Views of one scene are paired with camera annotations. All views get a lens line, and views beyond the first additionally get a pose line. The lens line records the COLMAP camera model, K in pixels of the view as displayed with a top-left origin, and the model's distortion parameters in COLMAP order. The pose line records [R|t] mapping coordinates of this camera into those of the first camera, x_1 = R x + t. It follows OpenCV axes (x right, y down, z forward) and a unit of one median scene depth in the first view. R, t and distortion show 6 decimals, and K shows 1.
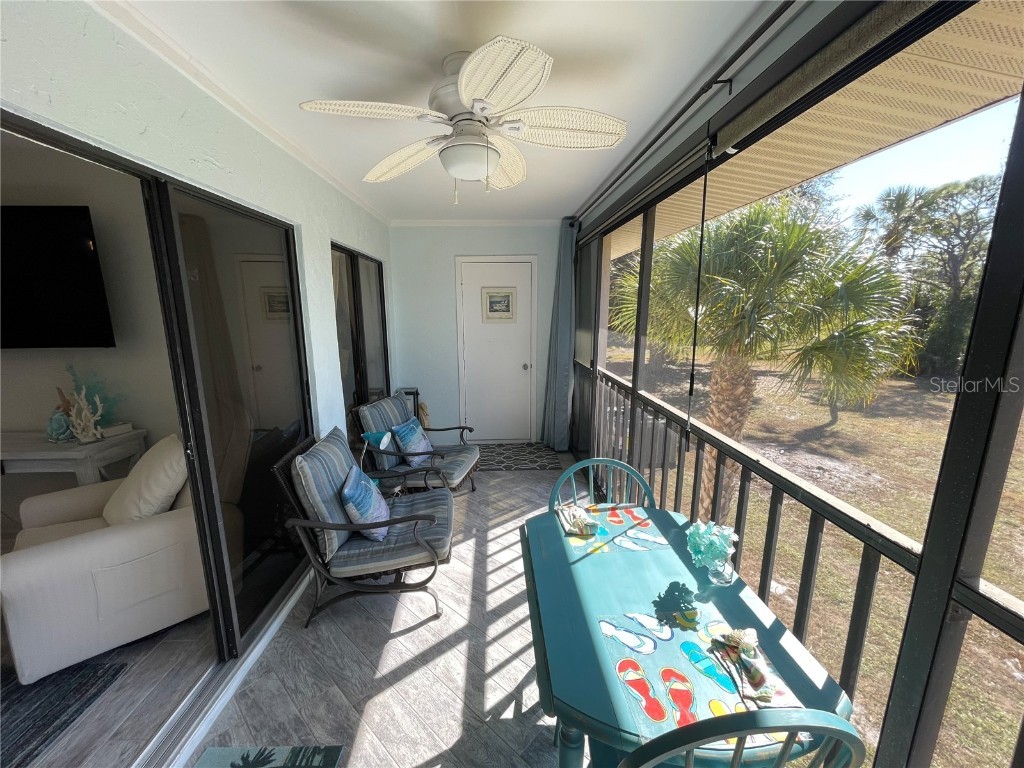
lens RADIAL K [[414.1, 0, 514.5], [0, 414.1, 401.4], [0, 0, 1]] dist [-0.000730, 0.000032]
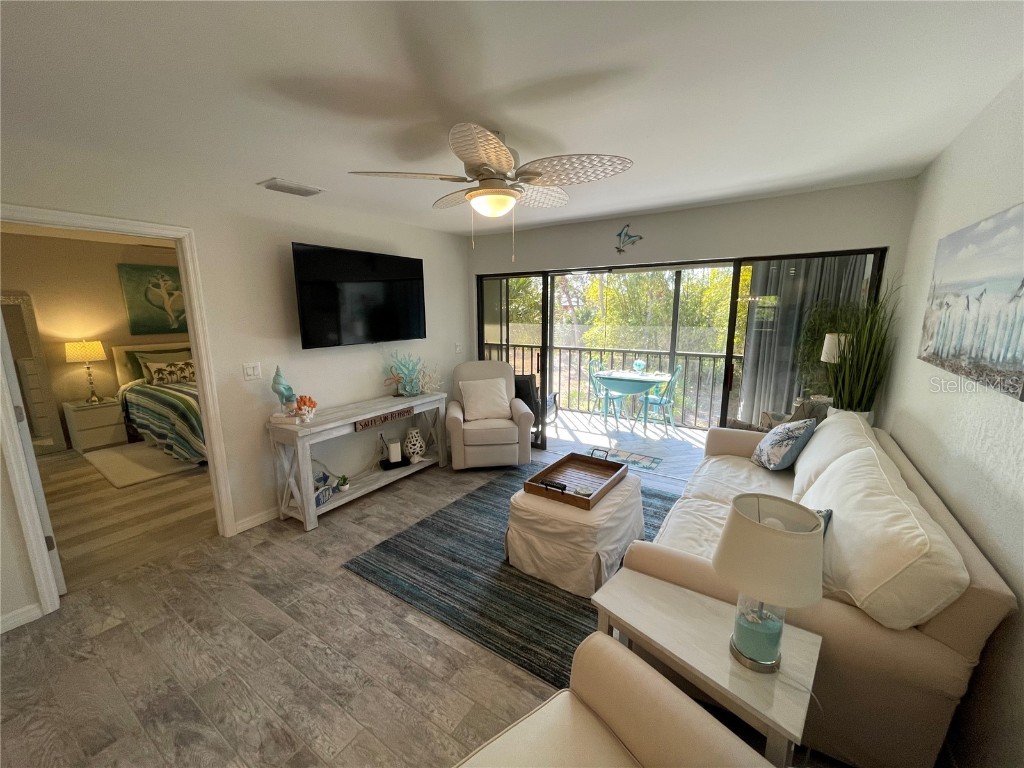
lens RADIAL K [[413.0, 0, 509.8], [0, 413.0, 388.4], [0, 0, 1]] dist [-0.001537, 0.000333]
pose [[0.589450, -0.168870, 0.789957, -2.302768], [0.188246, 0.979697, 0.068966, 0.014023], [-0.785565, 0.108054, 0.609272, -0.368402]]
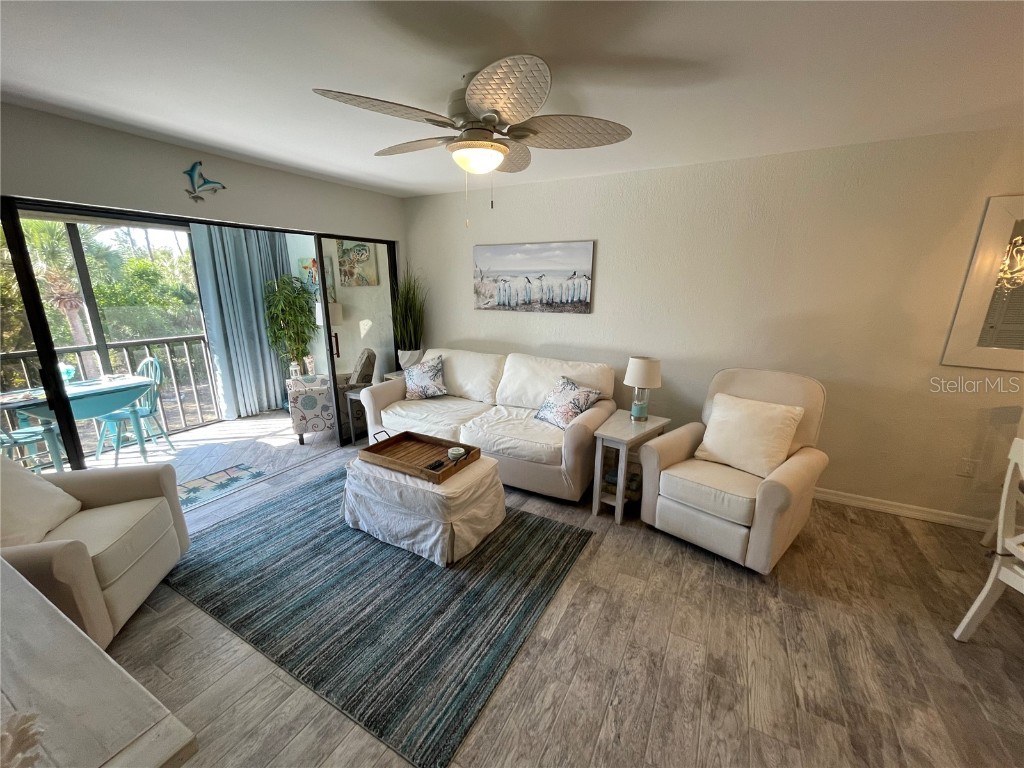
lens RADIAL K [[413.0, 0, 509.8], [0, 413.0, 388.4], [0, 0, 1]] dist [-0.001537, 0.000333]
pose [[-0.857141, -0.143428, 0.494710, -2.052170], [0.097056, 0.898271, 0.428590, -0.266678], [-0.505855, 0.415377, -0.756024, 0.934903]]
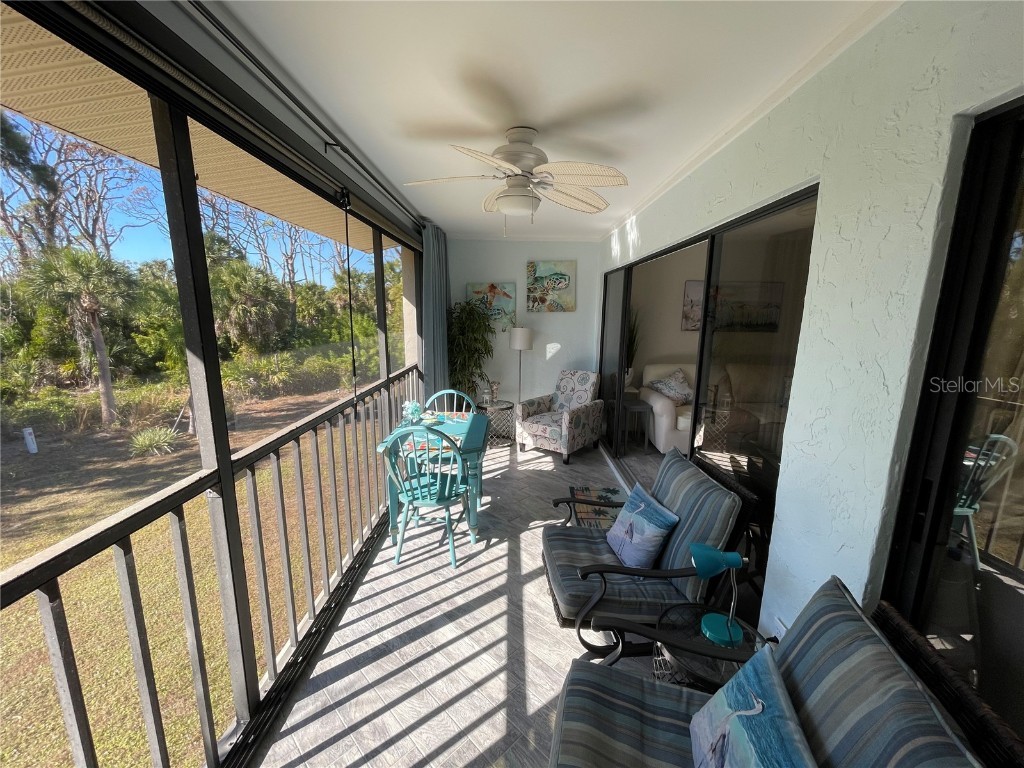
lens RADIAL K [[413.0, 0, 509.8], [0, 413.0, 388.4], [0, 0, 1]] dist [-0.001537, 0.000333]
pose [[-0.998289, -0.033270, 0.048078, -0.107420], [-0.011767, 0.919818, 0.392168, -0.401648], [-0.057270, 0.390931, -0.918637, 1.758620]]
